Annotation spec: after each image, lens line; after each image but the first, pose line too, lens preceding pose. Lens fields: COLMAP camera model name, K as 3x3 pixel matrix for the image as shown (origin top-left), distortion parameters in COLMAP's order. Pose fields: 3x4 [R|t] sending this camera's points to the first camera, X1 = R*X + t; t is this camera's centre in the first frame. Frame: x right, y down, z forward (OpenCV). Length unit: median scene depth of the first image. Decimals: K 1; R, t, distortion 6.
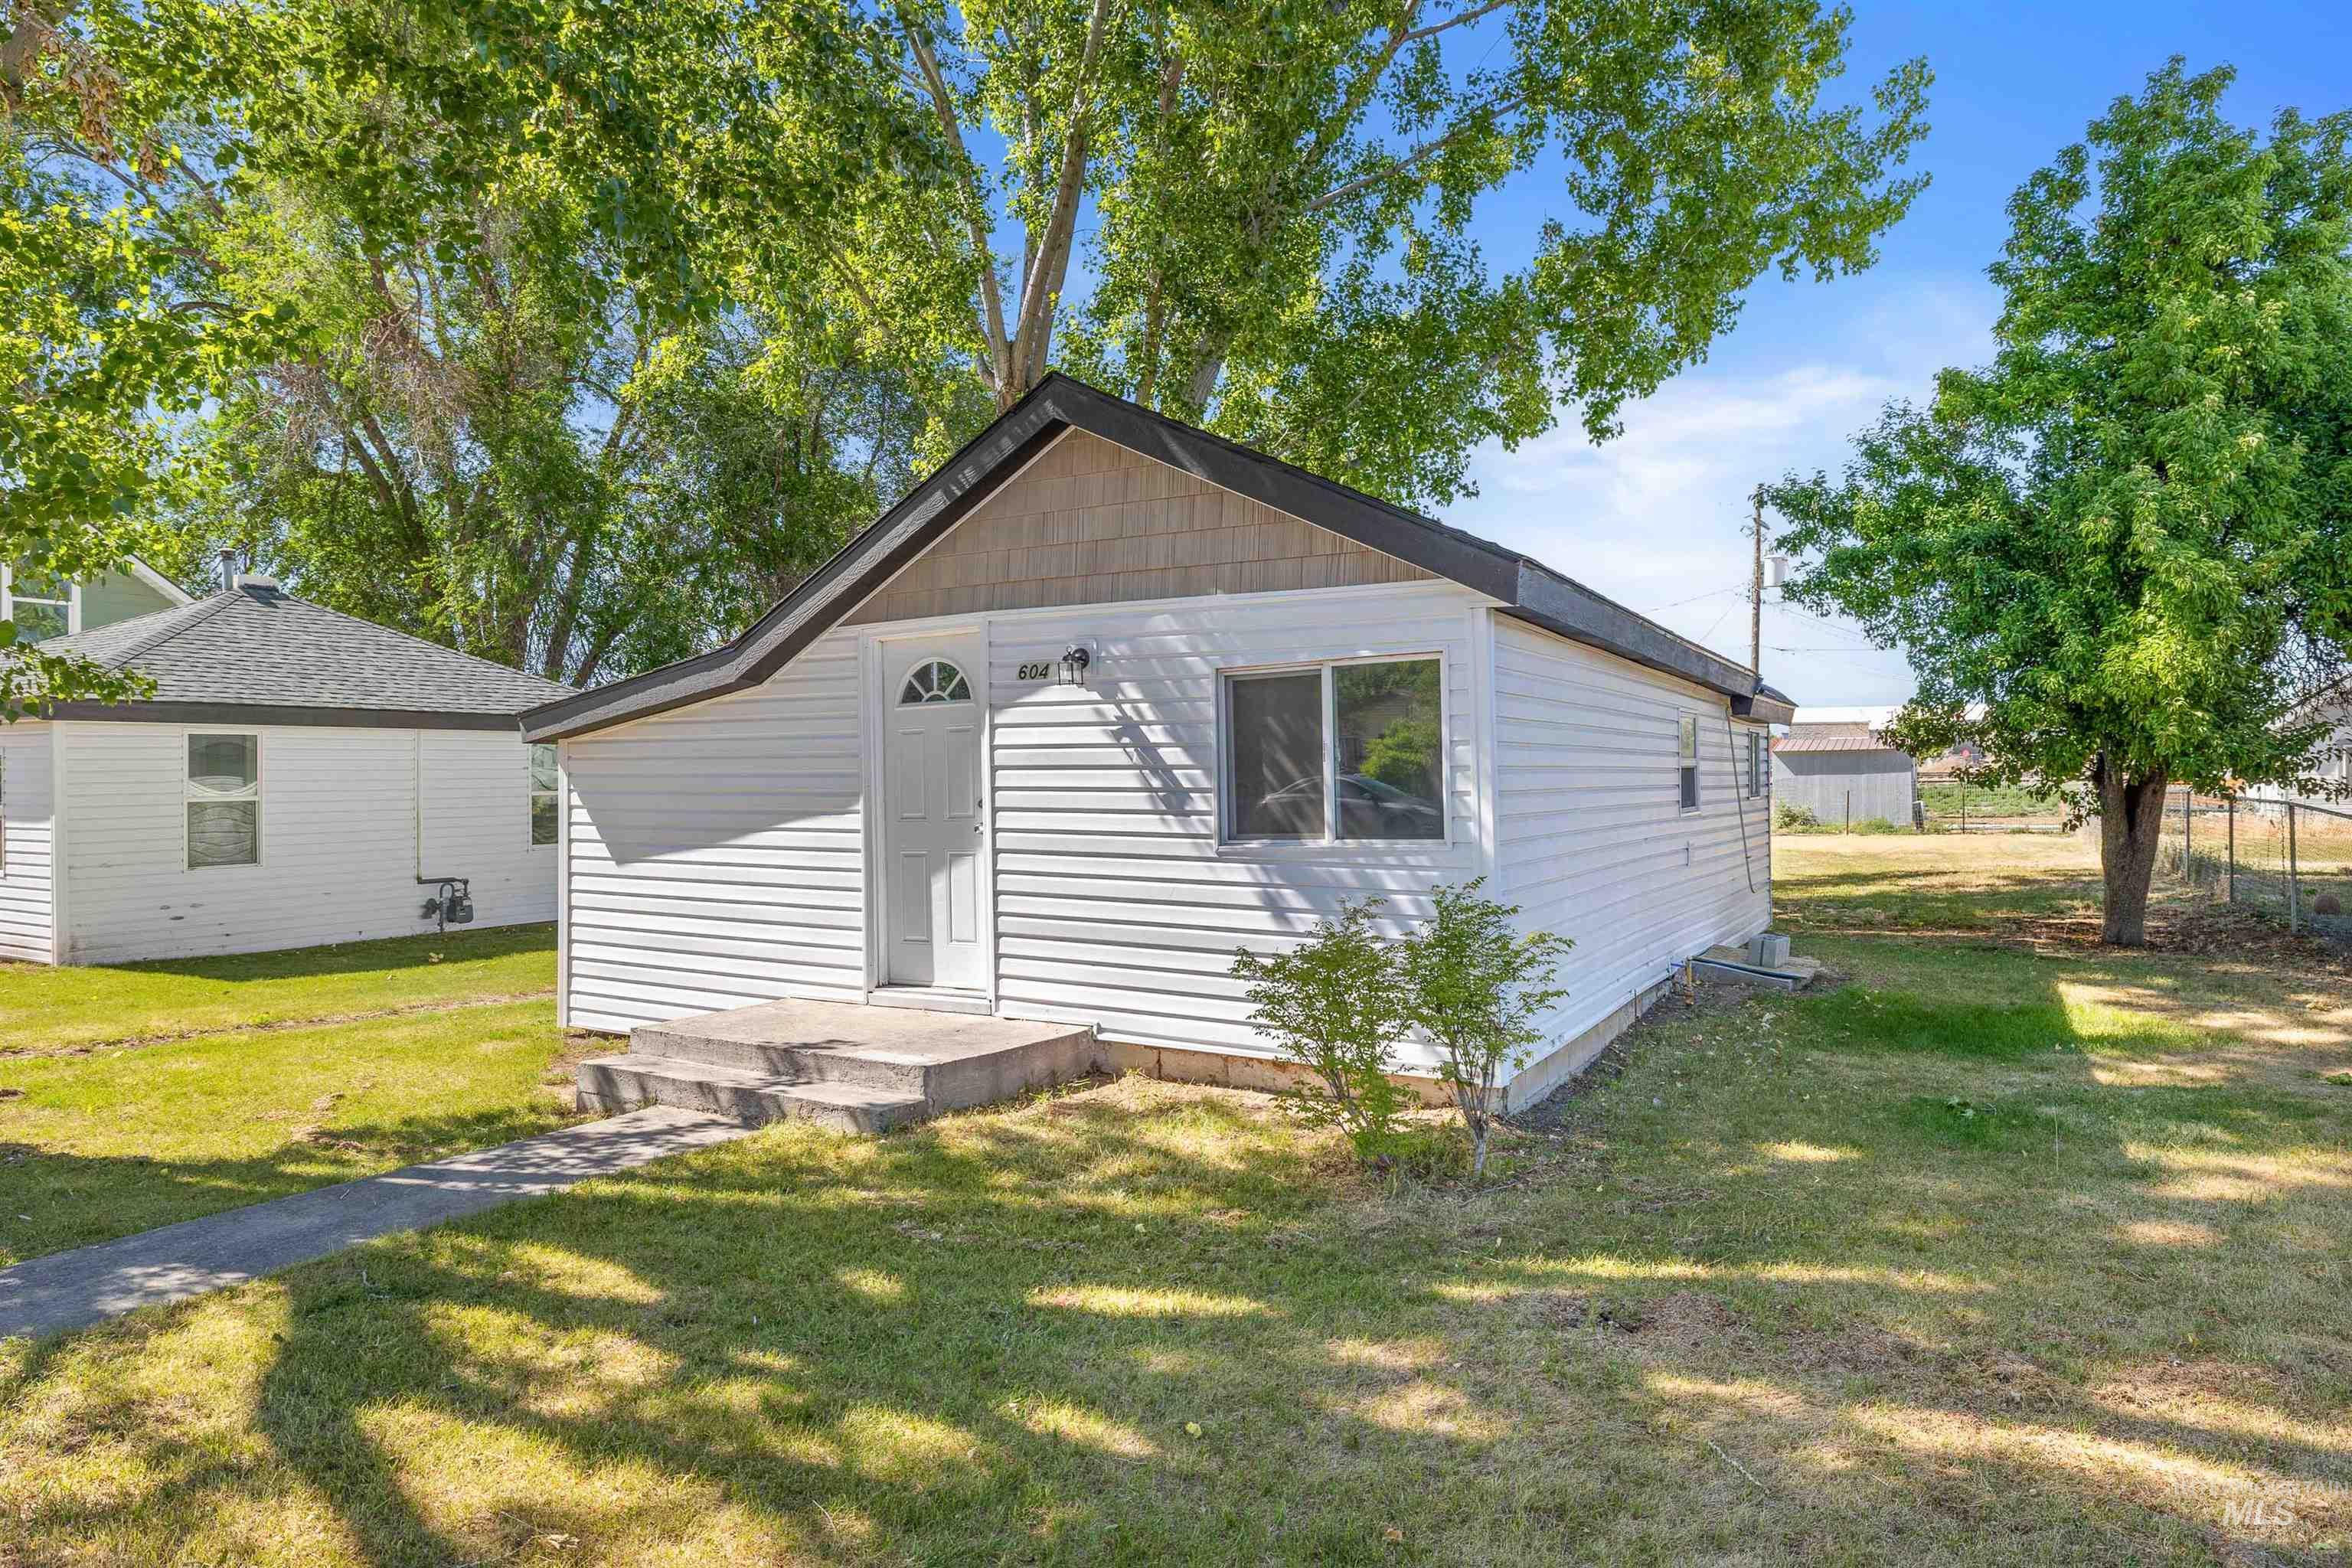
lens RADIAL K [[1371.1, 0, 1173.8], [0, 1371.1, 781.8], [0, 0, 1]] dist [-0.001788, -0.000059]
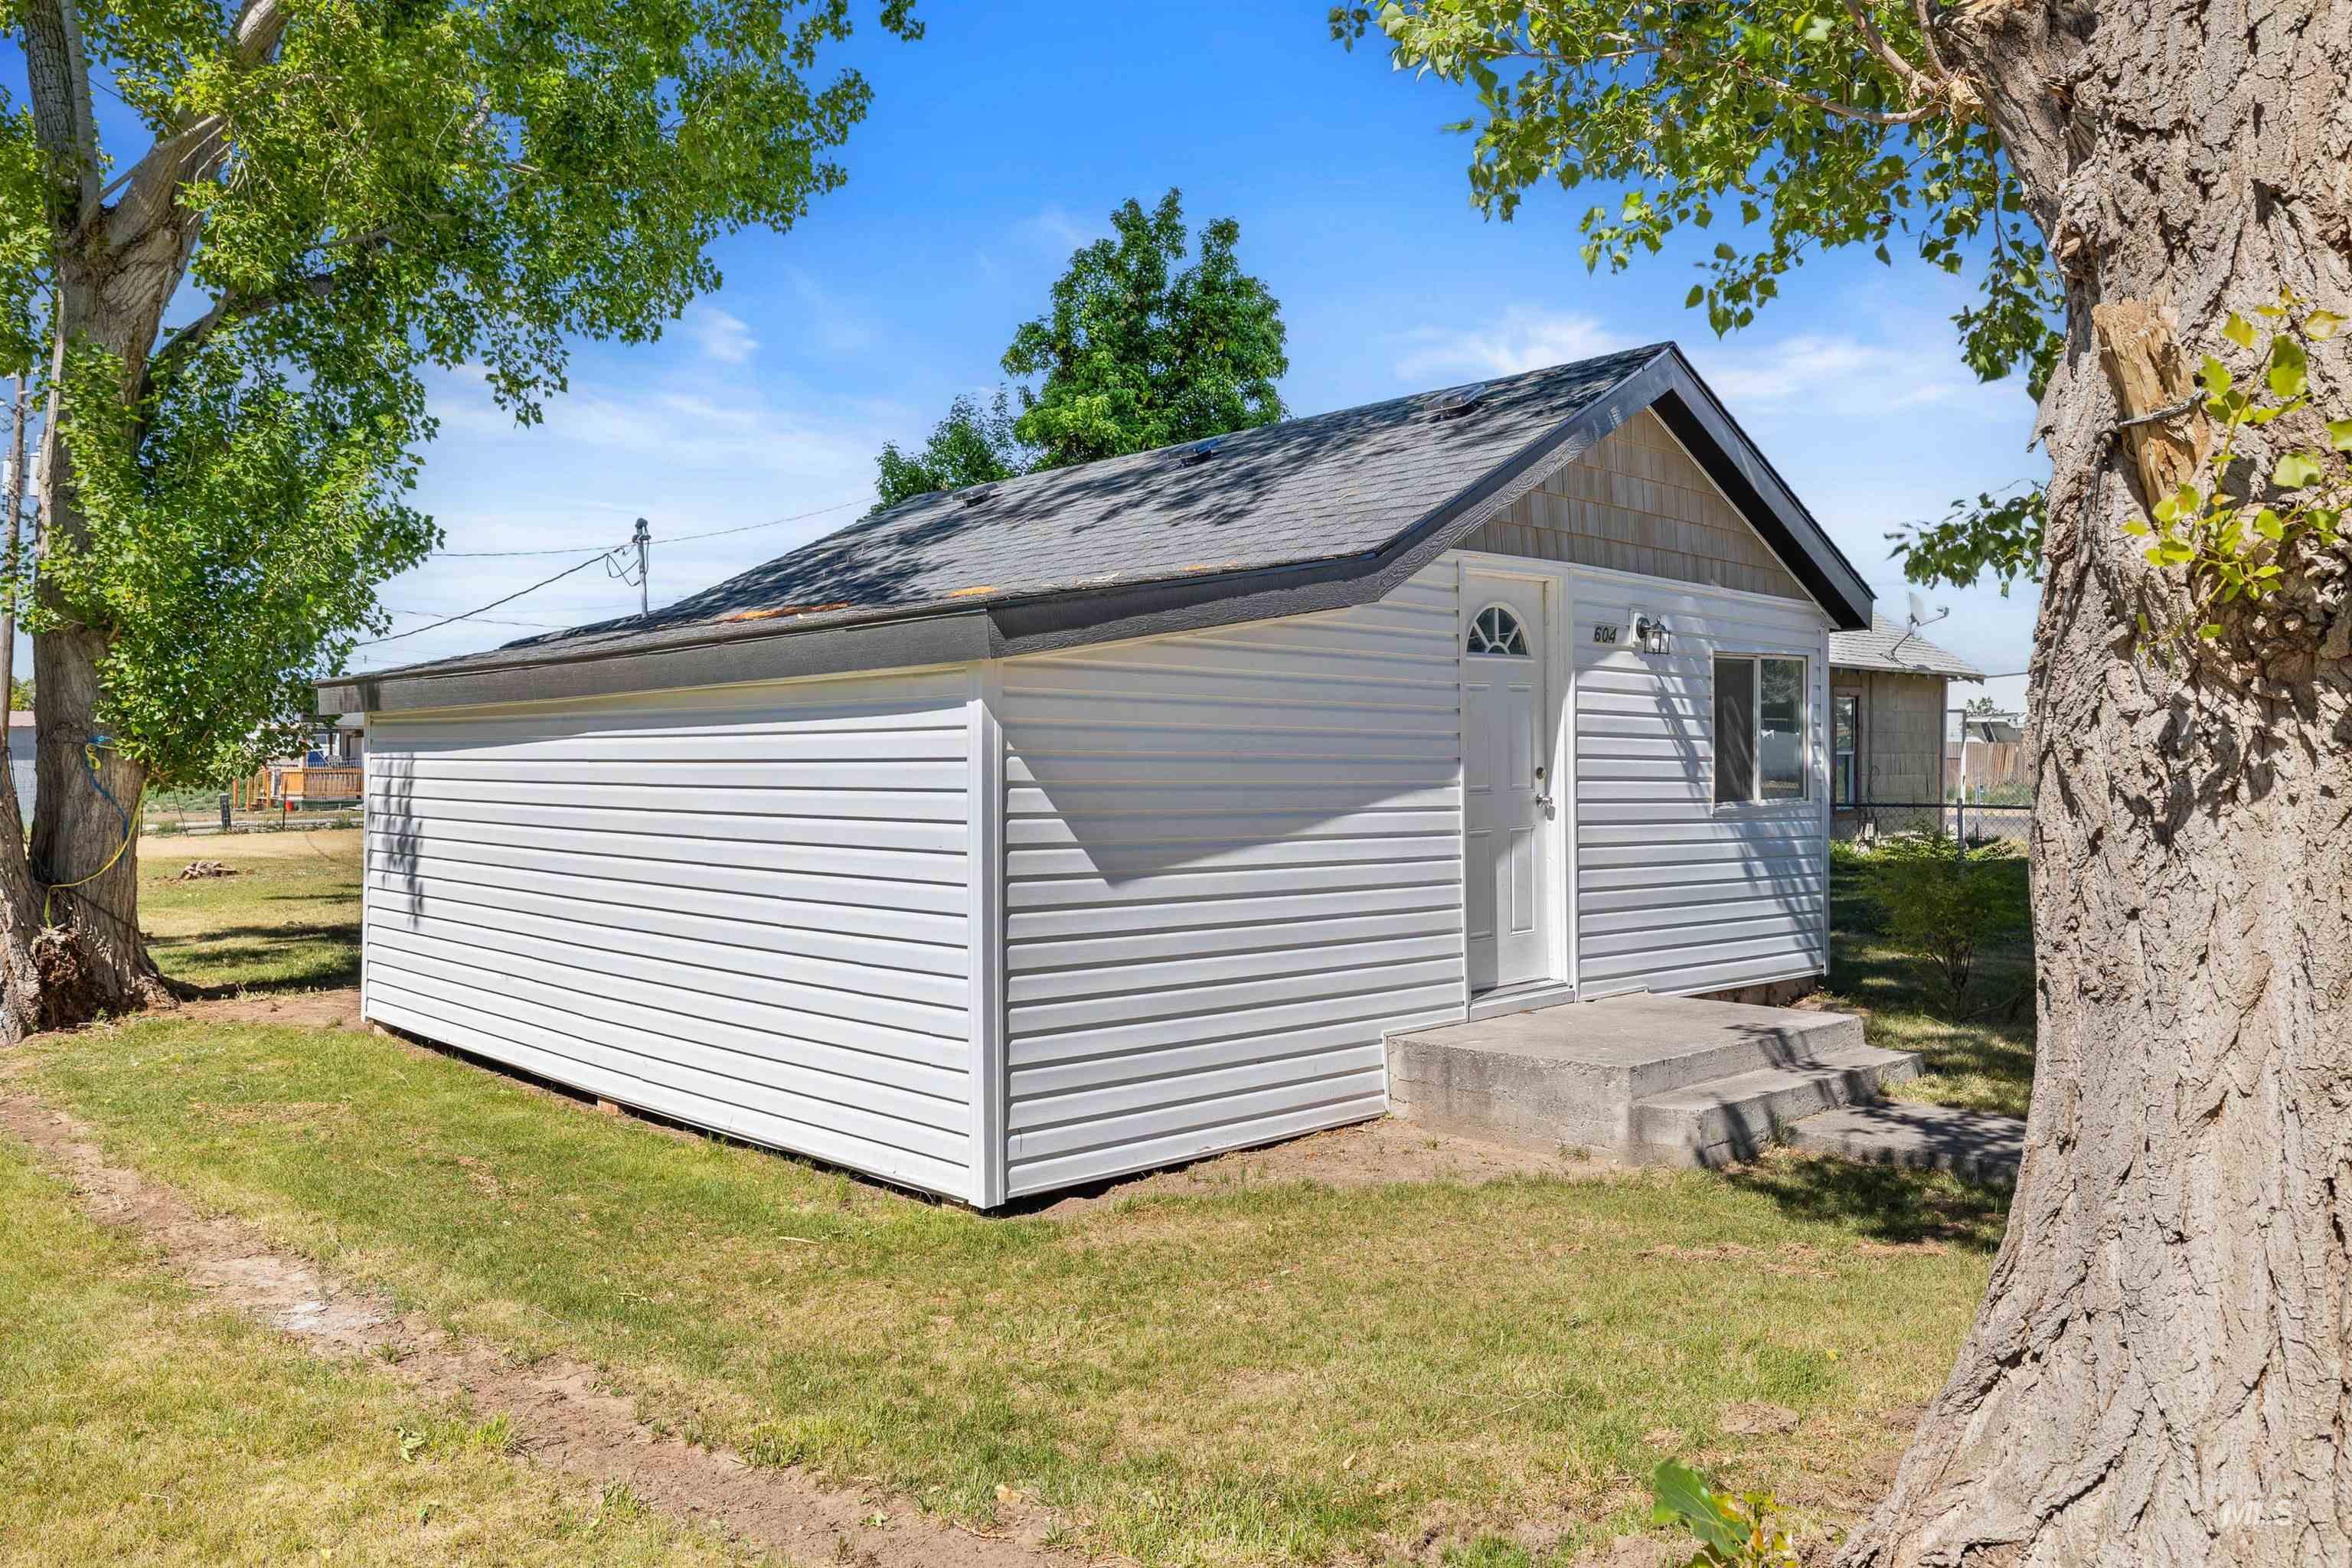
lens RADIAL K [[1692.1, 0, 1175.8], [0, 1692.1, 781.9], [0, 0, 1]] dist [-0.000693, 0.000013]
pose [[0.272041, 0.001772, 0.962284, -1.289102], [0.004924, 0.999983, -0.003233, 0.024705], [-0.962273, 0.005618, 0.272028, 0.939820]]
